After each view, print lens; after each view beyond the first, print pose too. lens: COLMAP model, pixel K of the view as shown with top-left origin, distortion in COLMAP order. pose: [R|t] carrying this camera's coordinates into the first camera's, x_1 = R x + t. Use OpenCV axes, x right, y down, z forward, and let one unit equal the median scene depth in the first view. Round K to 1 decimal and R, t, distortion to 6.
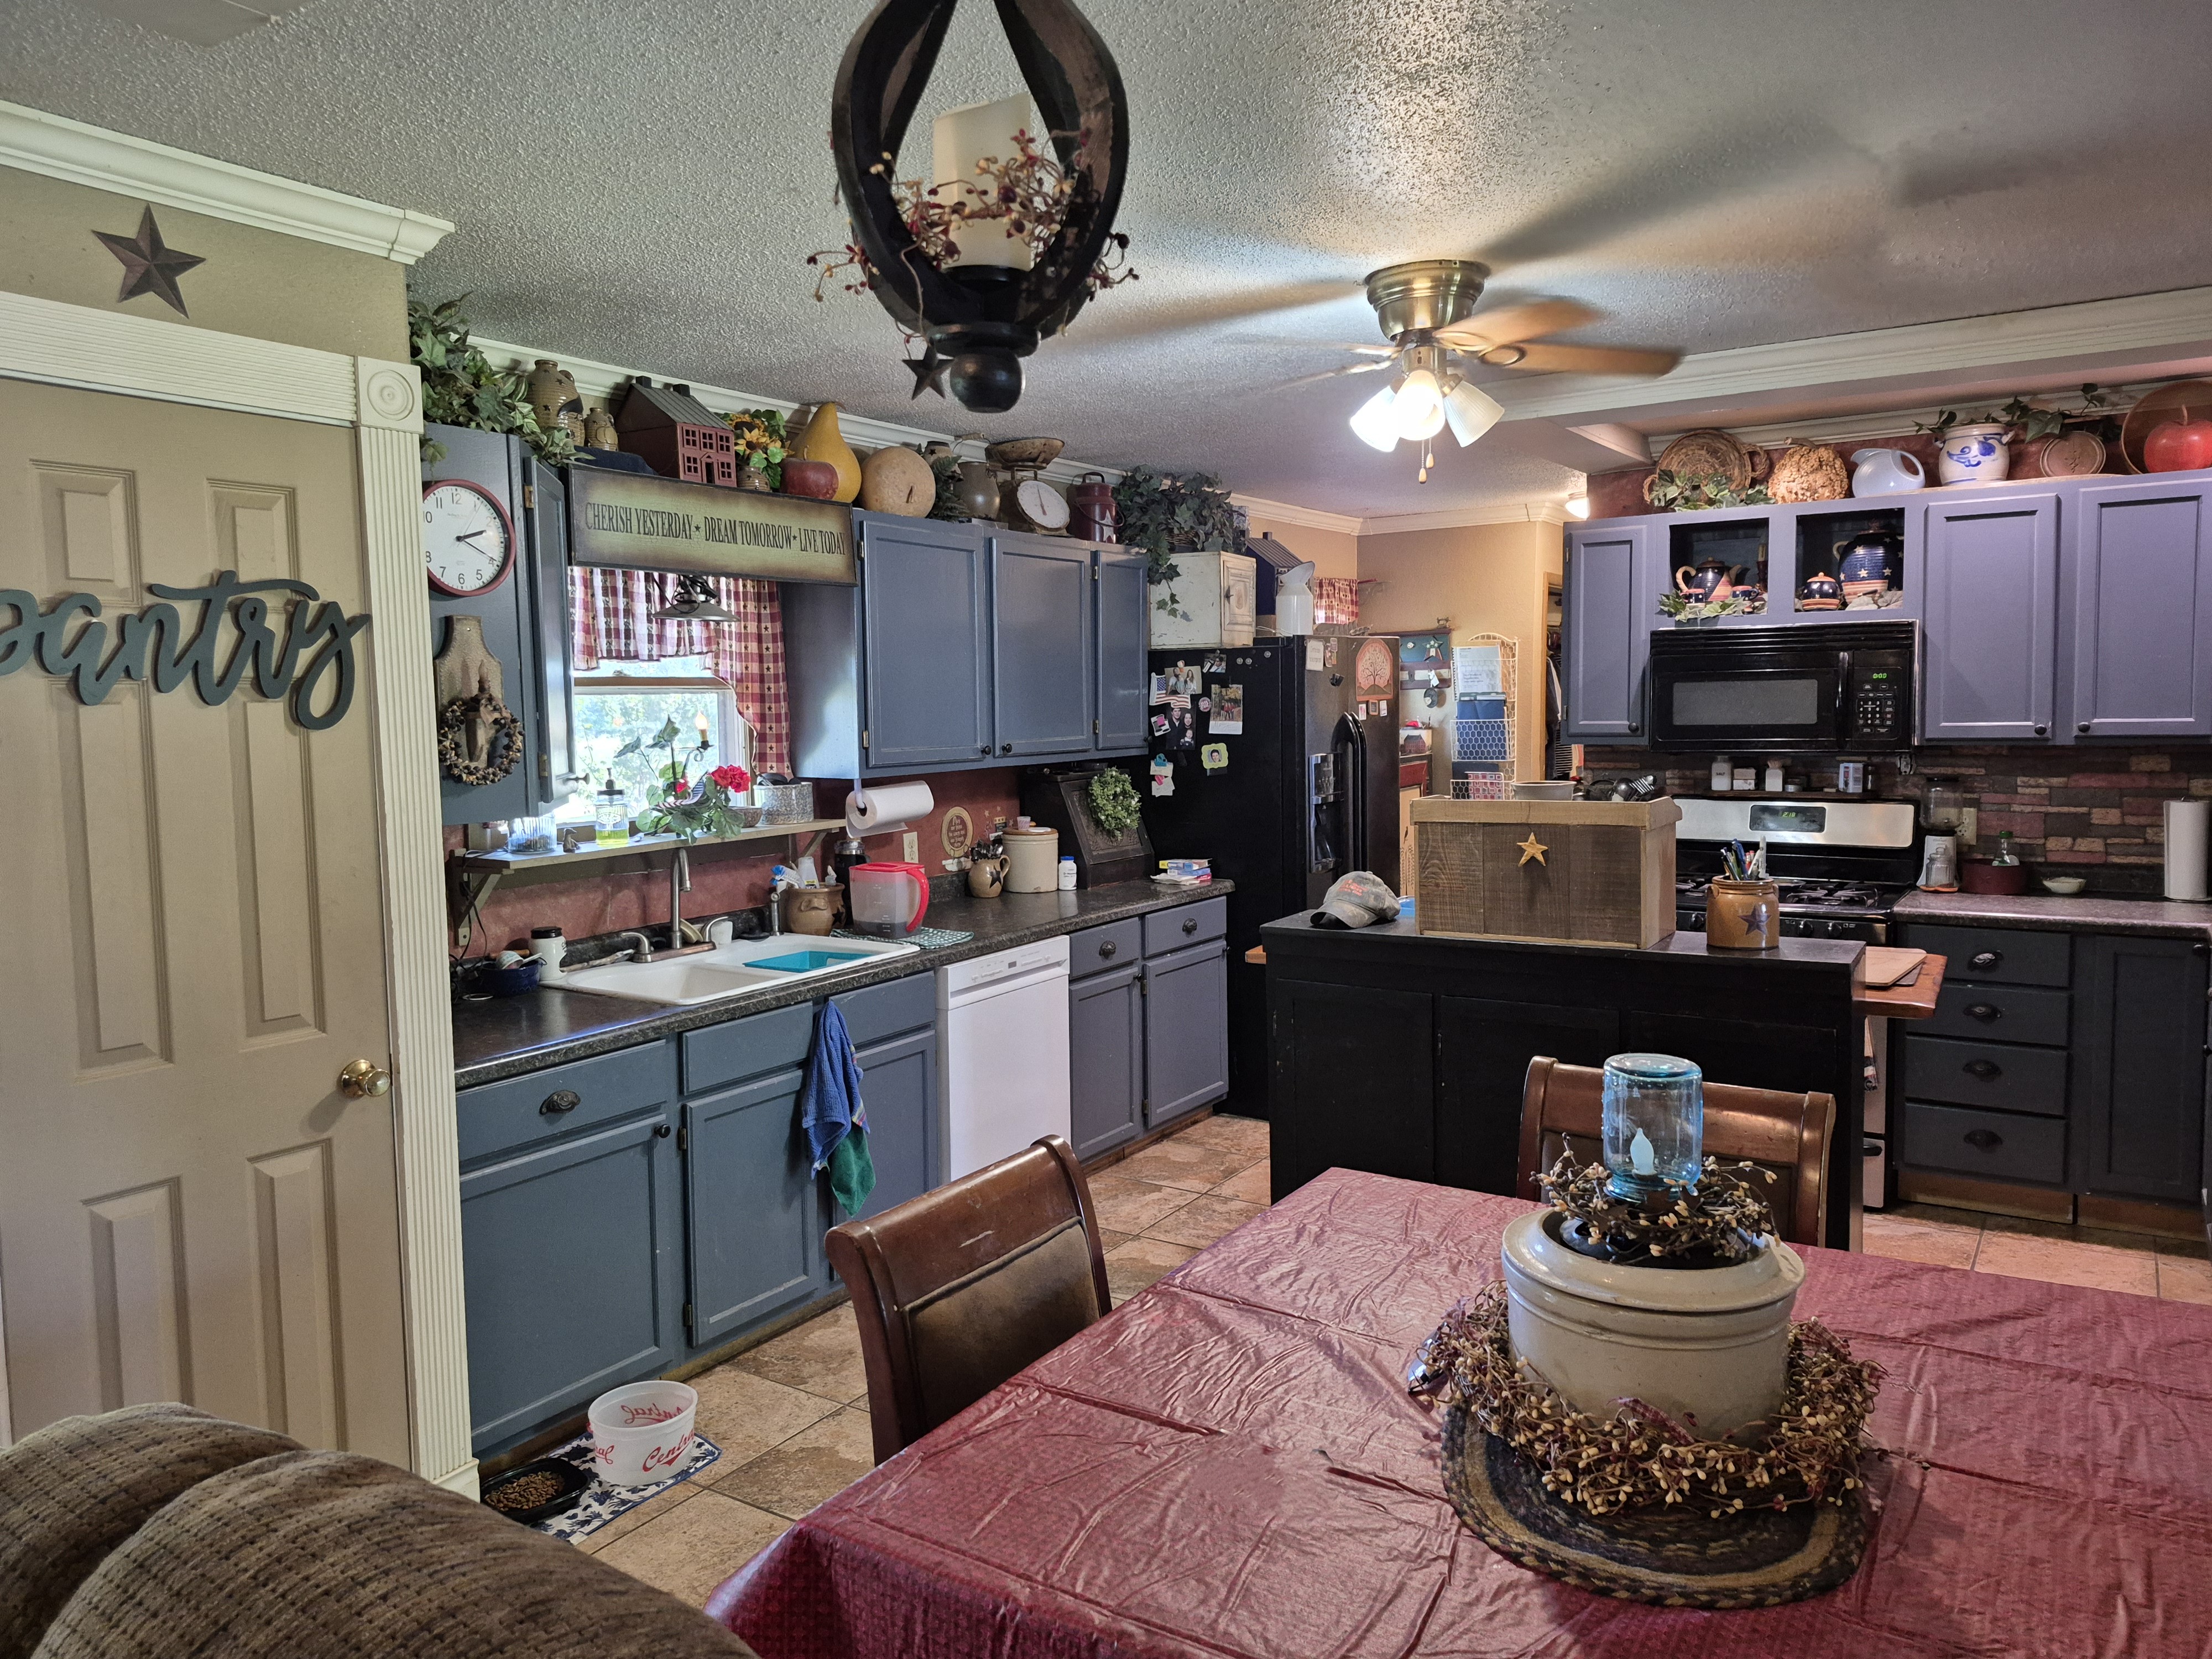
lens RADIAL K [[1491.4, 0, 1094.7], [0, 1491.4, 812.5], [0, 0, 1]] dist [0.100883, -0.143223]
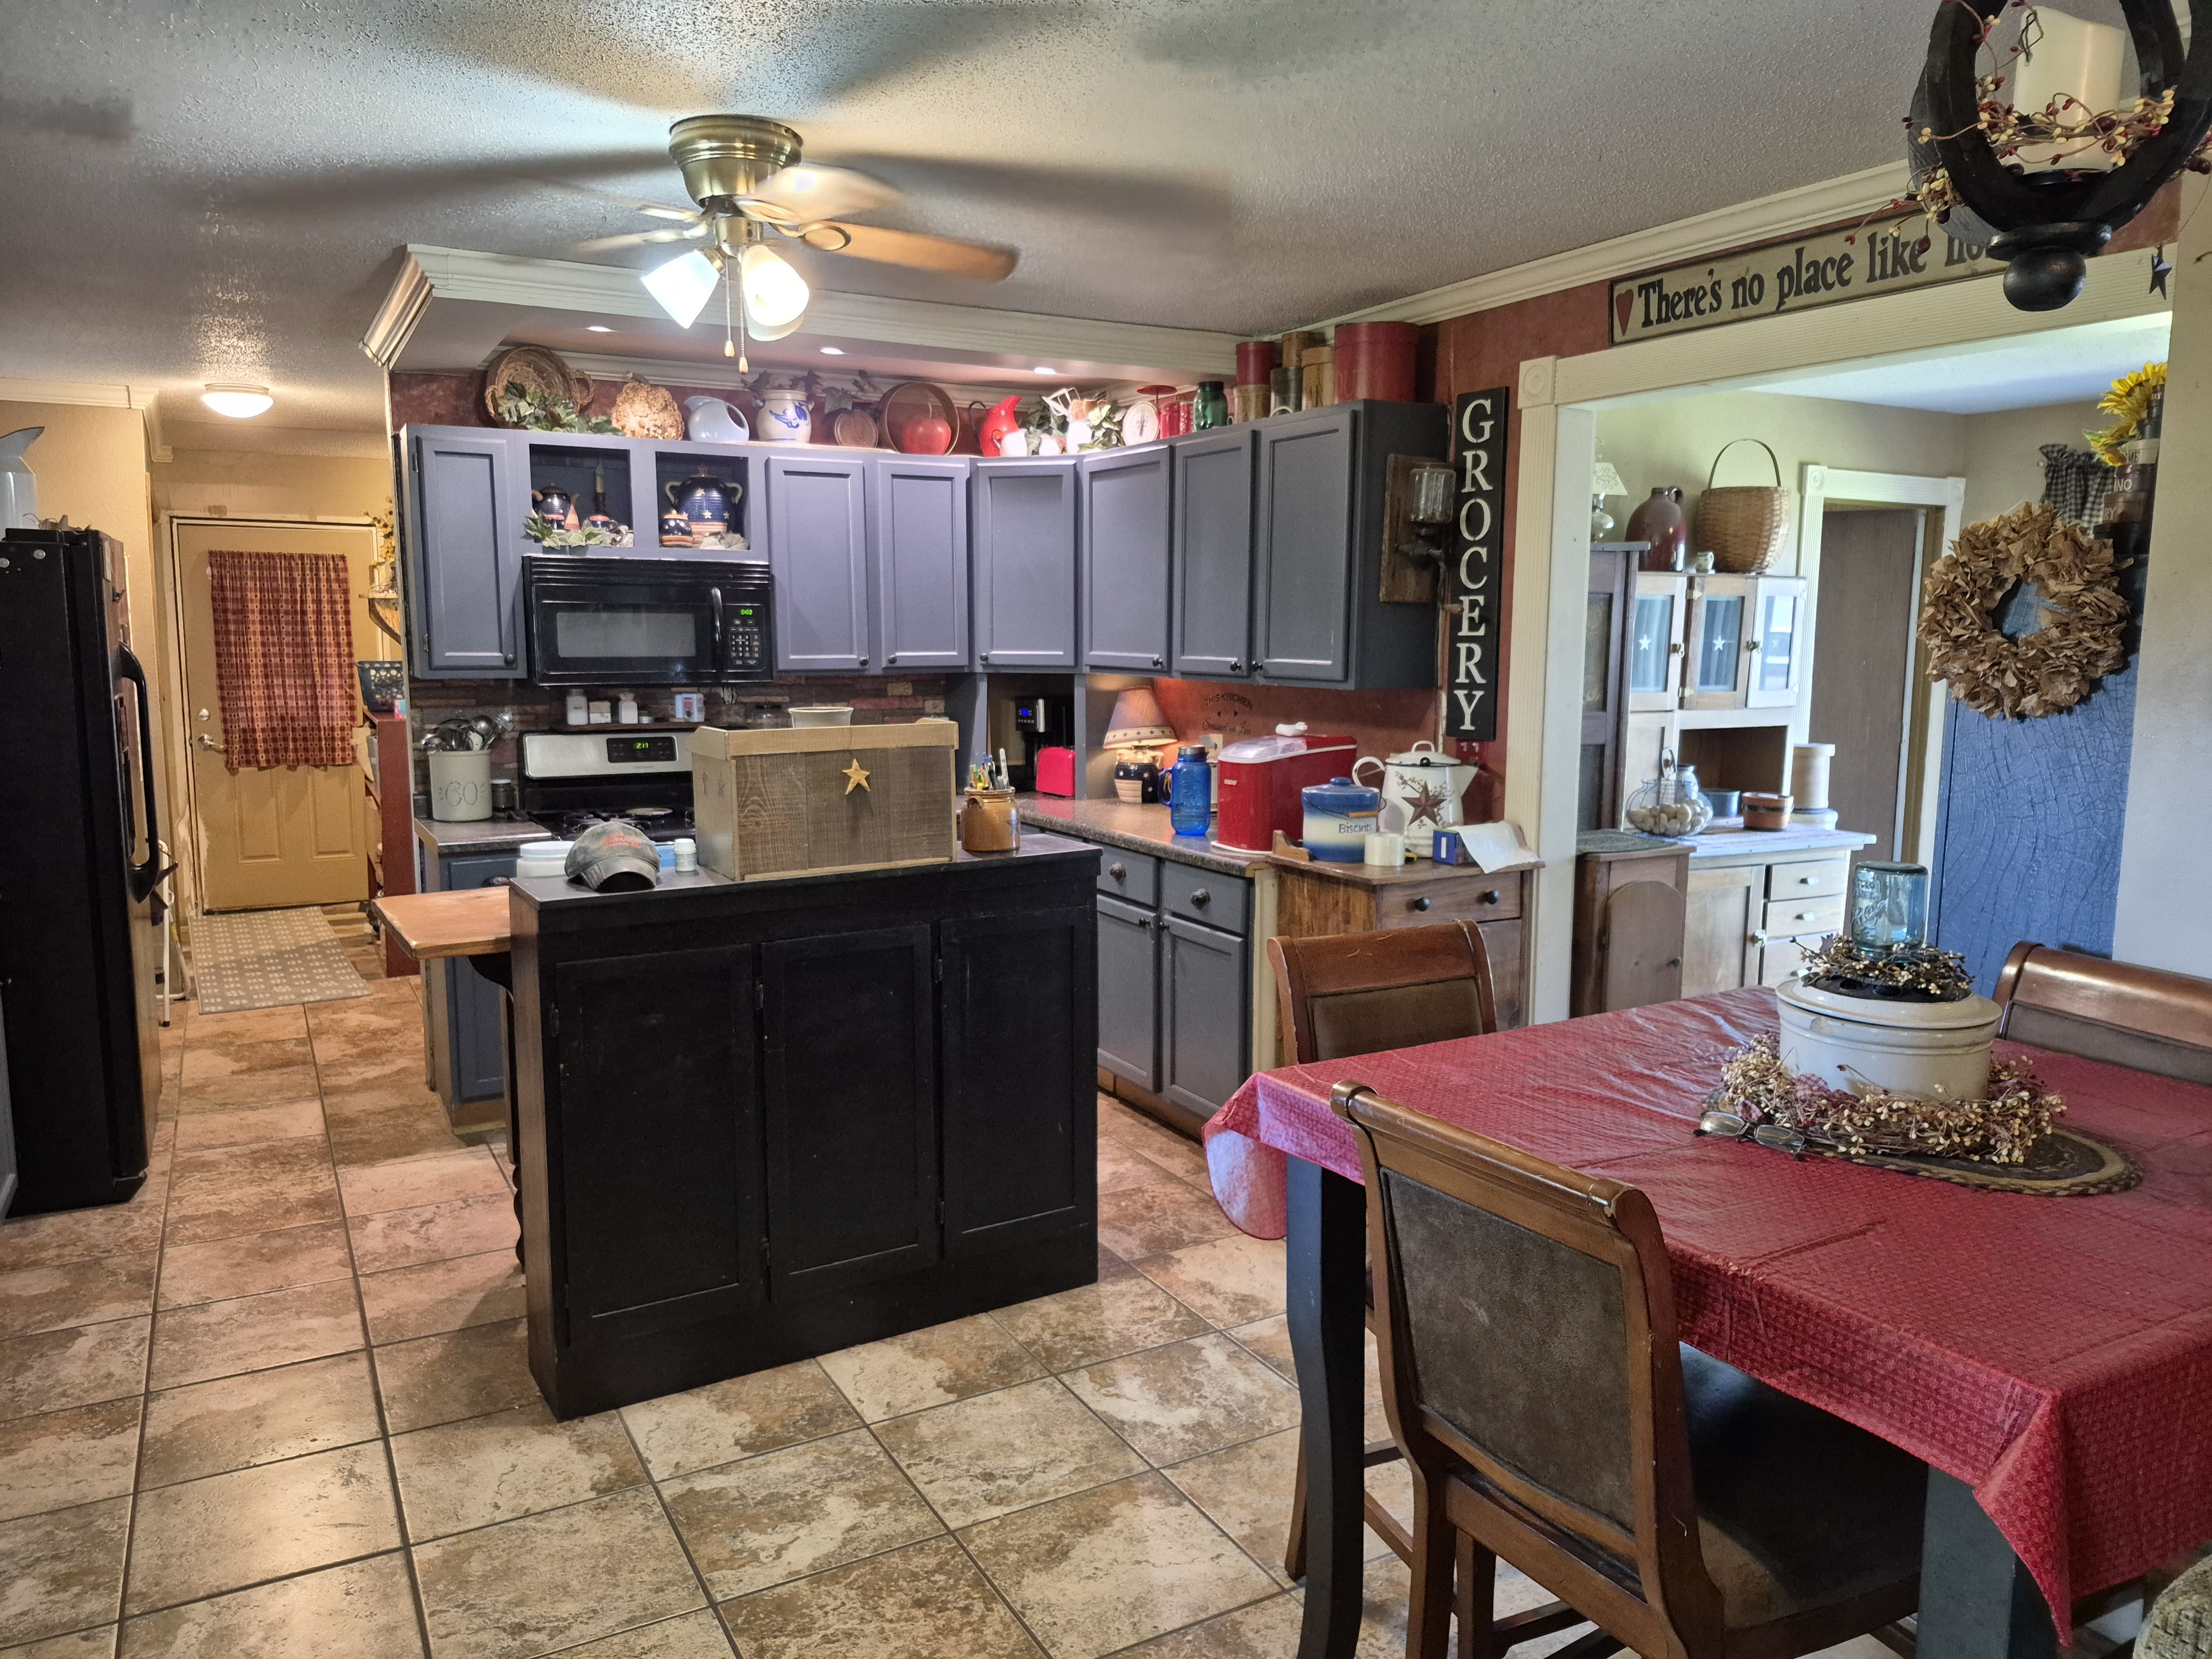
lens RADIAL K [[1521.8, 0, 1118.8], [0, 1521.8, 805.6], [0, 0, 1]] dist [0.100033, -0.107827]
pose [[0.486748, -0.083896, 0.869504, -0.308545], [0.057672, 0.996292, 0.063845, -0.006259], [-0.871637, 0.019070, 0.489782, 0.223191]]
